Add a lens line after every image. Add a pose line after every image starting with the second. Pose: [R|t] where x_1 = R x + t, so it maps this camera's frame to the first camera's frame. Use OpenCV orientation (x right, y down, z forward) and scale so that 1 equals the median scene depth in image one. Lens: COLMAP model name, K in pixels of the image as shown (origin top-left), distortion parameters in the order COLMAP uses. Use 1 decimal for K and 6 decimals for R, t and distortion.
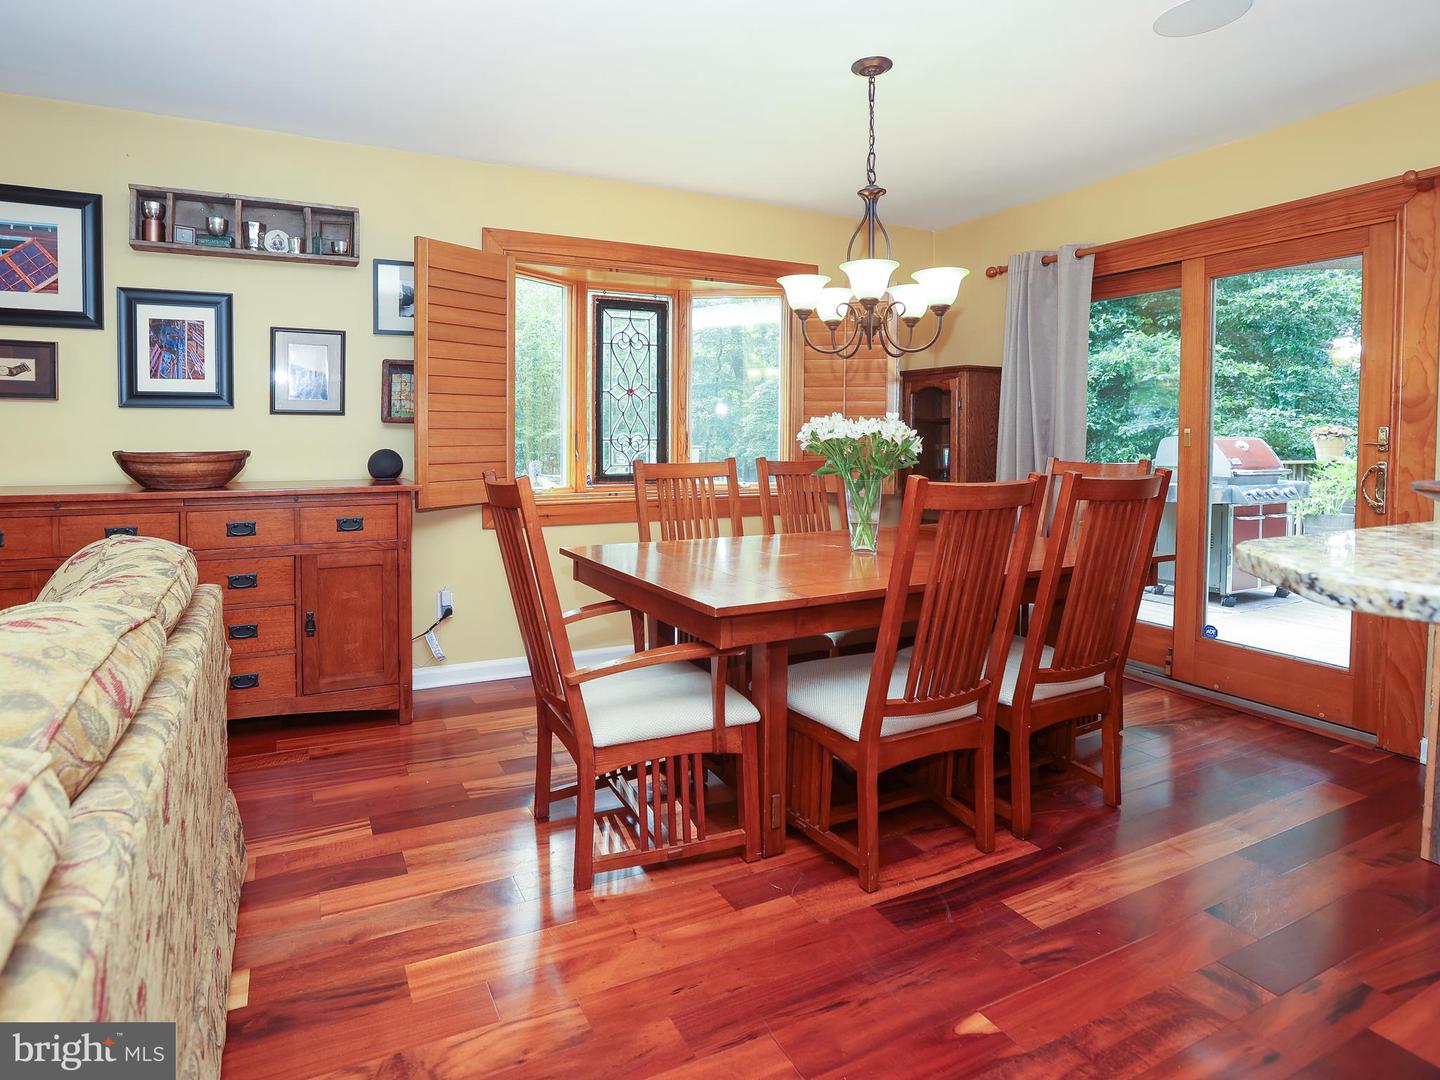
lens RADIAL K [[755.4, 0, 666.2], [0, 755.4, 454.9], [0, 0, 1]] dist [-0.050273, 0.026878]
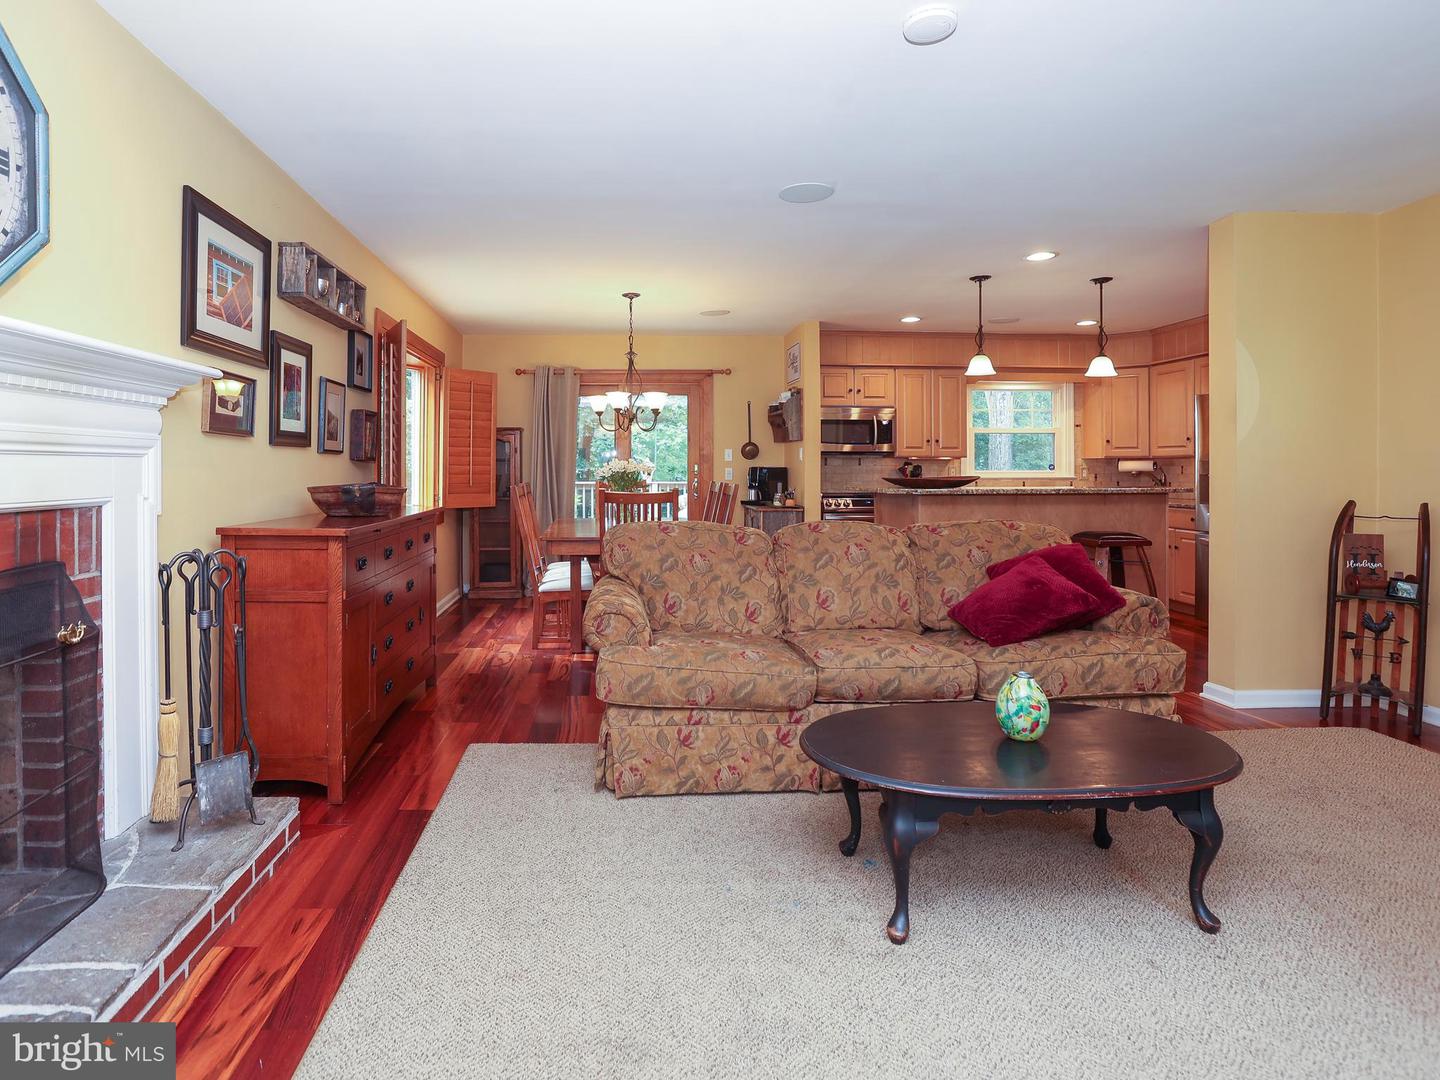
lens RADIAL K [[774.0, 0, 639.5], [0, 774.0, 469.5], [0, 0, 1]] dist [-0.054308, 0.023201]
pose [[0.374794, -0.002442, 0.927105, -1.485448], [0.027178, 0.999596, -0.008354, -0.006856], [-0.926710, 0.028328, 0.374709, 0.118265]]
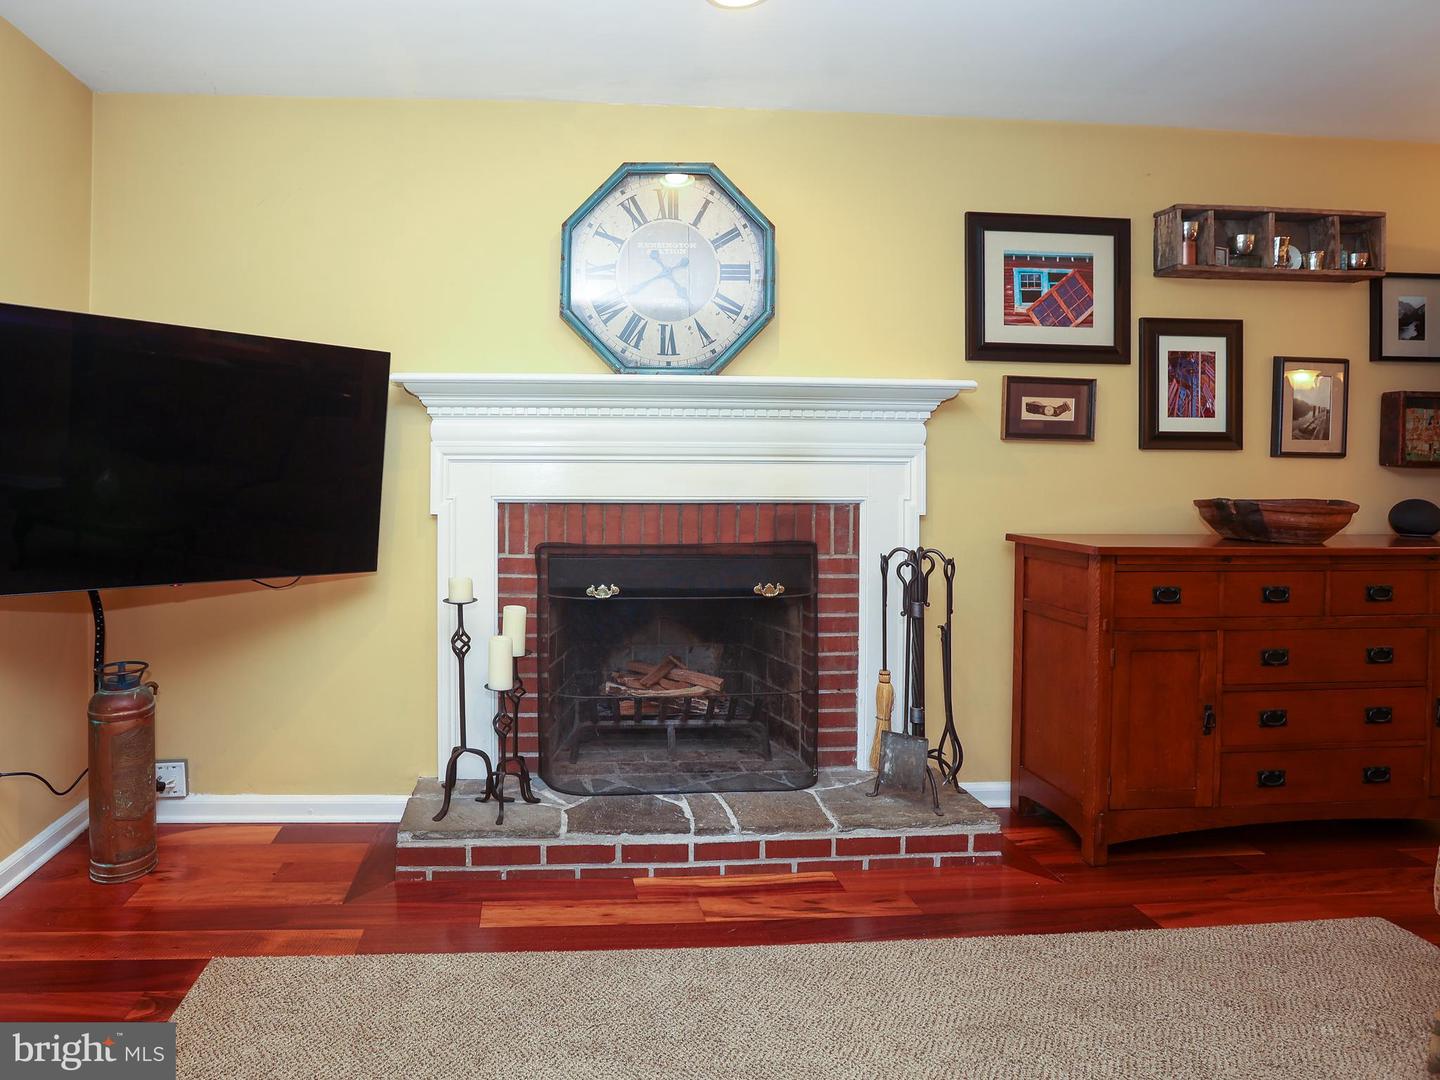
lens RADIAL K [[811.8, 0, 563.0], [0, 811.8, 468.6], [0, 0, 1]] dist [-0.052067, 0.017509]
pose [[0.932026, 0.005548, -0.362350, -1.010745], [-0.017381, 0.999417, -0.029402, 0.000263], [0.361975, 0.033701, 0.931578, -0.156010]]
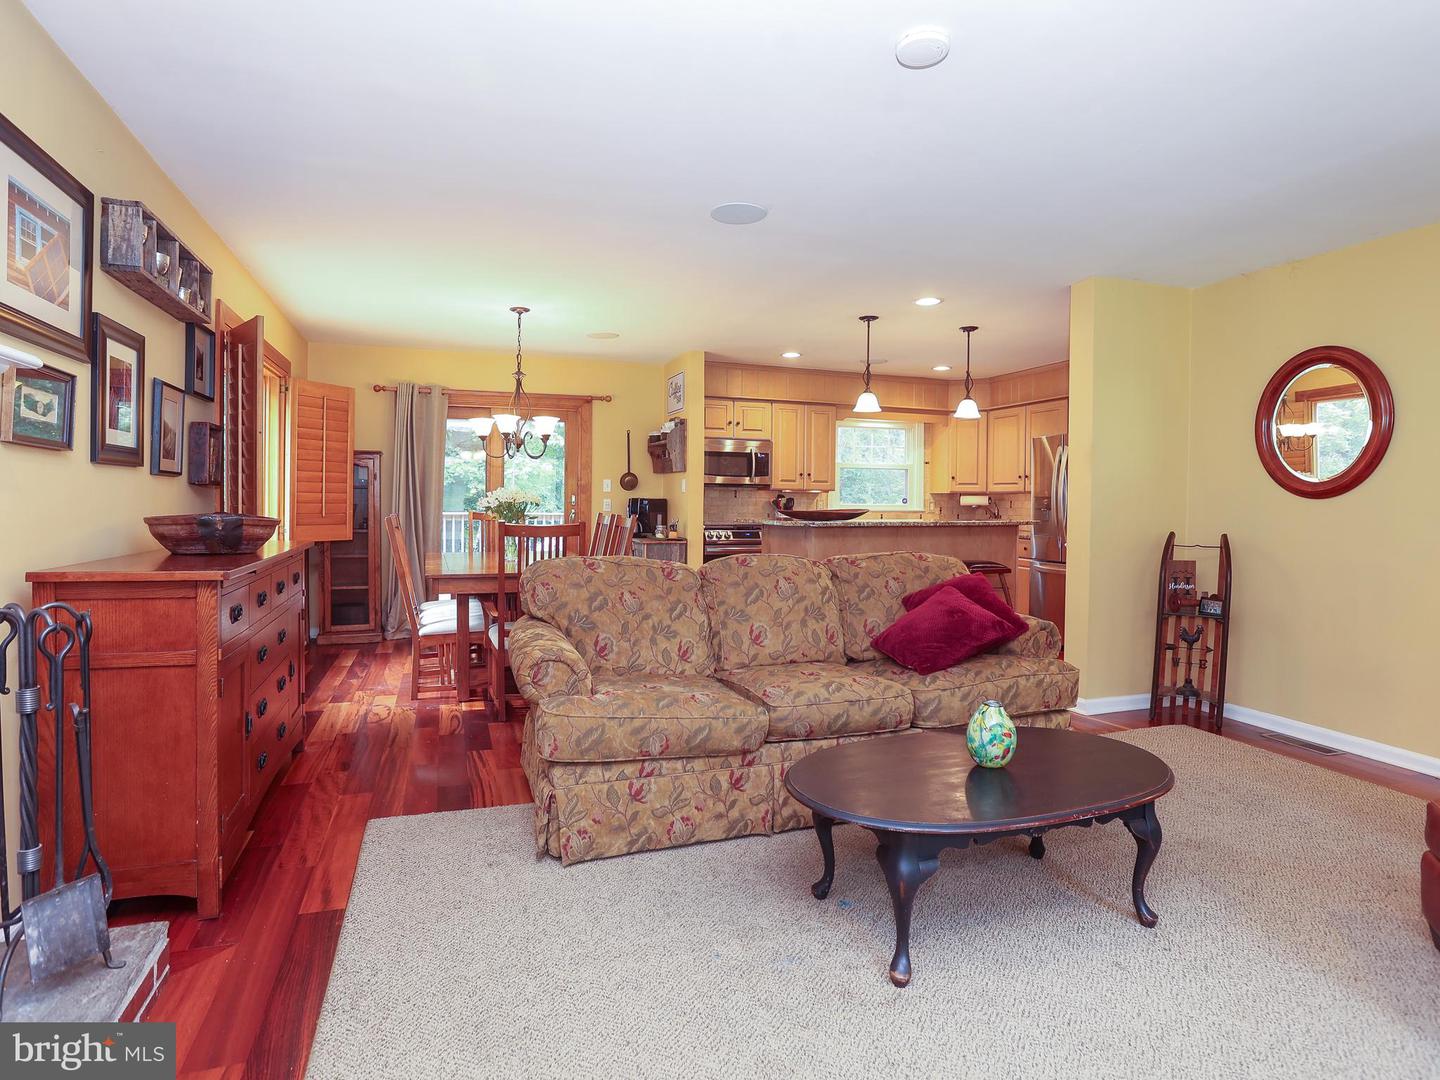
lens RADIAL K [[775.3, 0, 710.1], [0, 775.3, 519.7], [0, 0, 1]] dist [-0.060014, 0.026473]
pose [[0.082394, -0.024772, 0.996292, -1.442289], [0.017838, 0.999568, 0.023378, -0.009894], [-0.996440, 0.015846, 0.082800, 0.263776]]
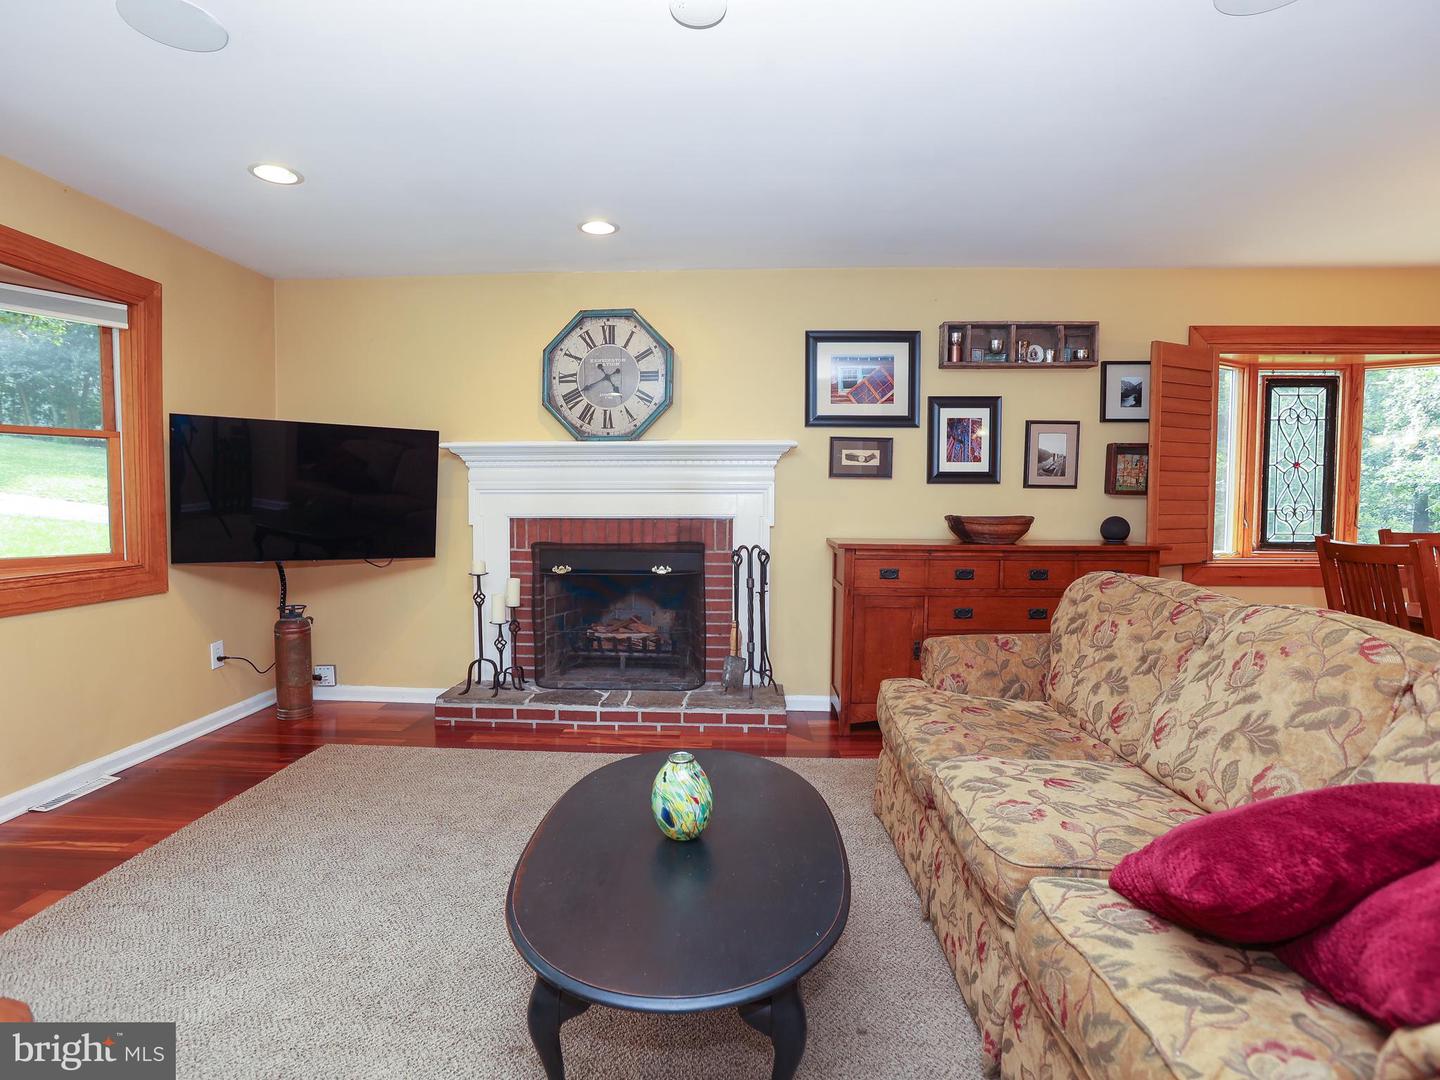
lens RADIAL K [[750.9, 0, 701.3], [0, 750.9, 532.1], [0, 0, 1]] dist [-0.063719, 0.035378]
pose [[0.891331, 0.022684, -0.452785, -0.464052], [-0.015636, 0.999691, 0.019303, 0.006095], [0.453083, -0.010125, 0.891411, -0.418374]]
